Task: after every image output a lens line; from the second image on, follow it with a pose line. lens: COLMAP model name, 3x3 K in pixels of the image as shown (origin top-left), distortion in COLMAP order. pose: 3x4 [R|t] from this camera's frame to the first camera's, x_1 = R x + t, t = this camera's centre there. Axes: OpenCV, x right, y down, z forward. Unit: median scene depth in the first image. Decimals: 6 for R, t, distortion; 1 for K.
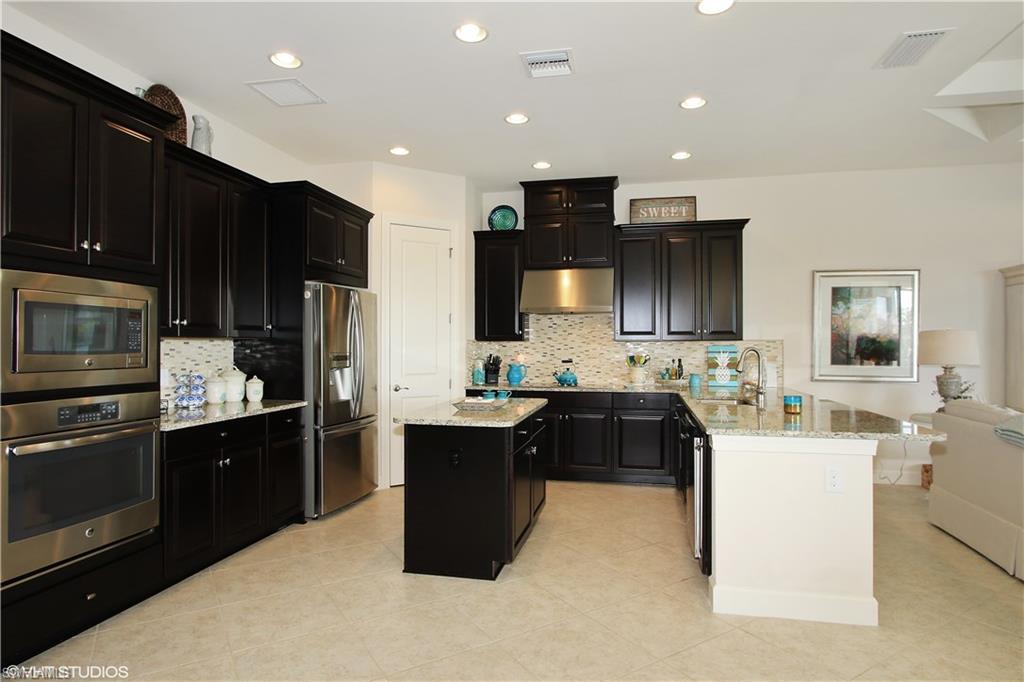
lens RADIAL K [[569.1, 0, 511.8], [0, 569.1, 347.3], [0, 0, 1]] dist [-0.024365, 0.001891]
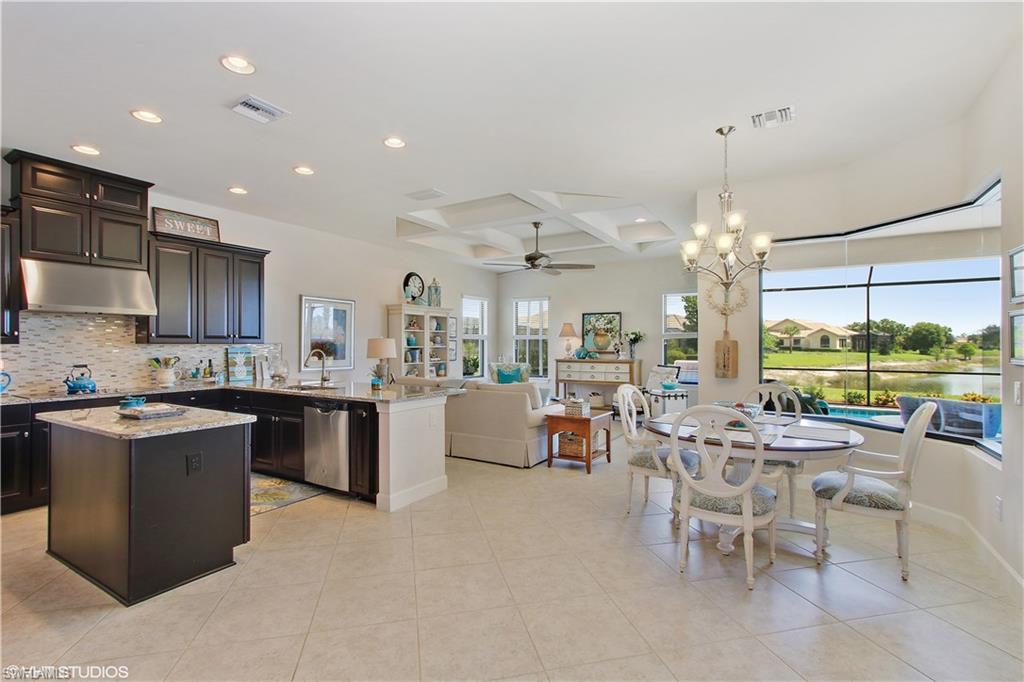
lens RADIAL K [[474.7, 0, 517.7], [0, 474.7, 339.1], [0, 0, 1]] dist [-0.017171, 0.001615]
pose [[0.307360, 0.010885, 0.951531, -0.465381], [0.004865, 0.999904, -0.013010, -0.006086], [-0.951581, 0.008628, 0.307277, 0.125773]]
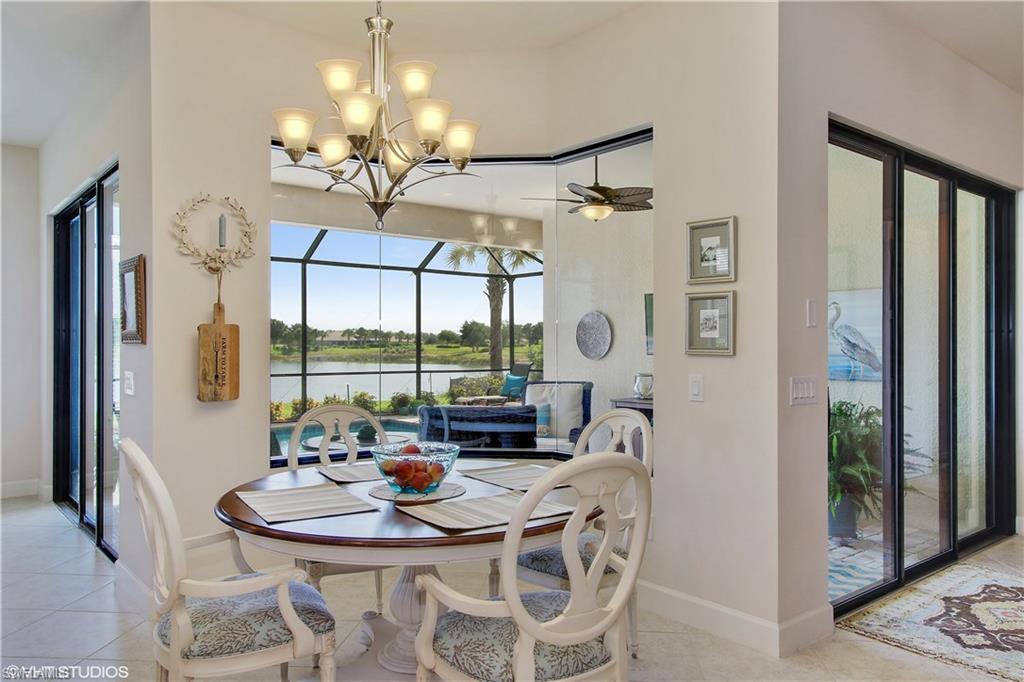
lens RADIAL K [[734.2, 0, 509.1], [0, 734.2, 340.1], [0, 0, 1]] dist [0.002548, 0.000415]
pose [[-0.792948, 0.001880, 0.609287, -0.098475], [0.003951, 0.999990, 0.002057, 0.001531], [-0.609277, 0.004038, -0.792947, 0.409630]]
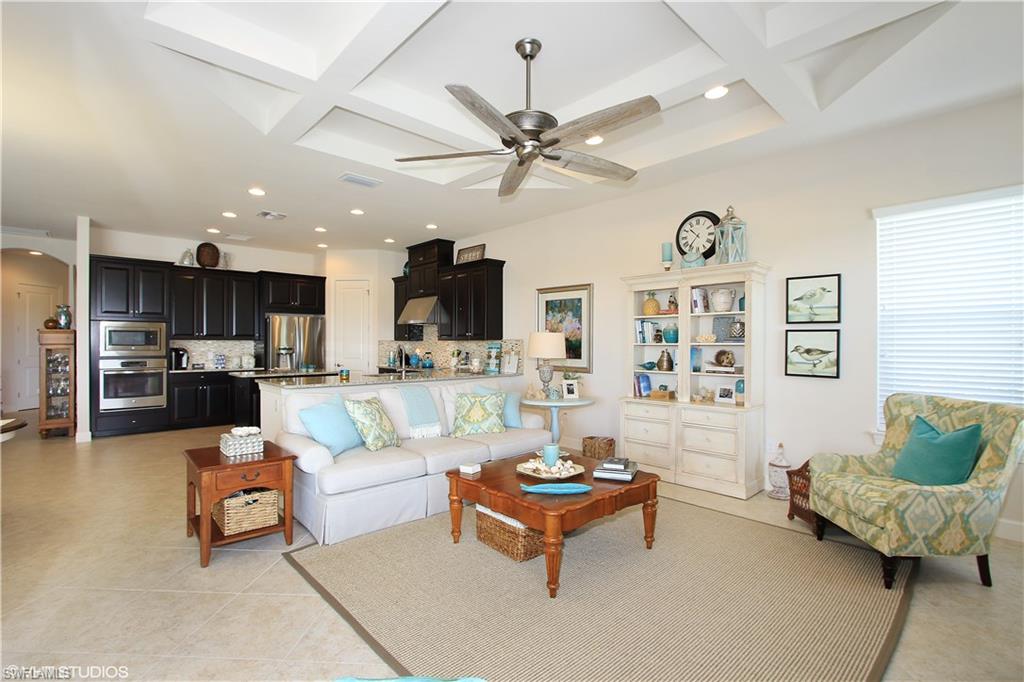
lens RADIAL K [[474.7, 0, 511.8], [0, 474.7, 344.6], [0, 0, 1]] dist [-0.017171, 0.001615]
pose [[0.820900, 0.002069, -0.571068, 1.255288], [-0.003562, 0.999993, -0.001498, 0.001317], [0.571060, 0.003264, 0.820902, 0.015456]]
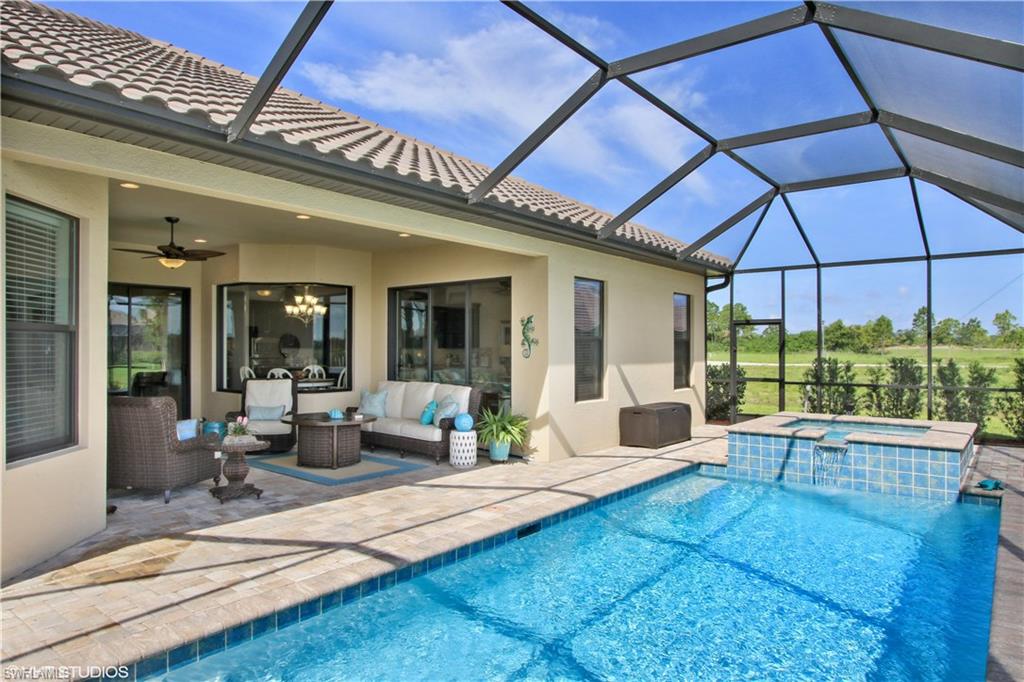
lens RADIAL K [[630.2, 0, 513.6], [0, 630.2, 342.2], [0, 0, 1]] dist [0.008806, -0.000299]
pose [[0.899325, -0.009349, -0.437181, 2.040328], [0.005325, 0.999931, -0.010429, -0.009313], [0.437249, 0.007051, 0.899313, -1.739996]]
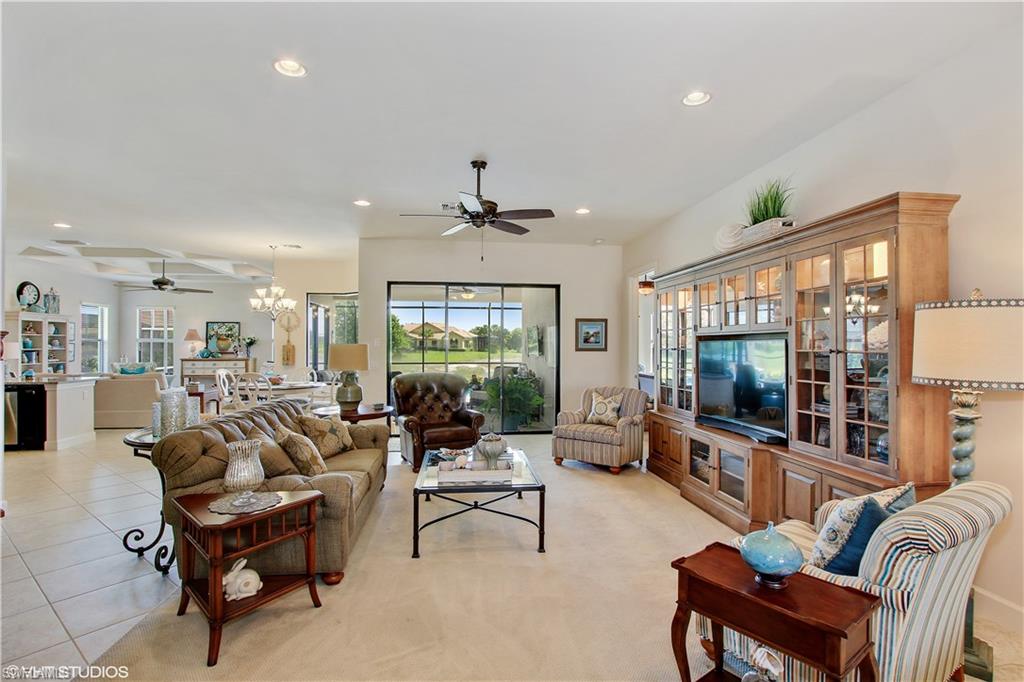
lens RADIAL K [[474.7, 0, 505.3], [0, 474.7, 342.3], [0, 0, 1]] dist [-0.017171, 0.001615]
pose [[-0.356387, 0.005360, 0.934323, -1.359891], [0.004503, 0.999982, -0.004019, -0.013789], [-0.934328, 0.002775, -0.356404, -0.104151]]
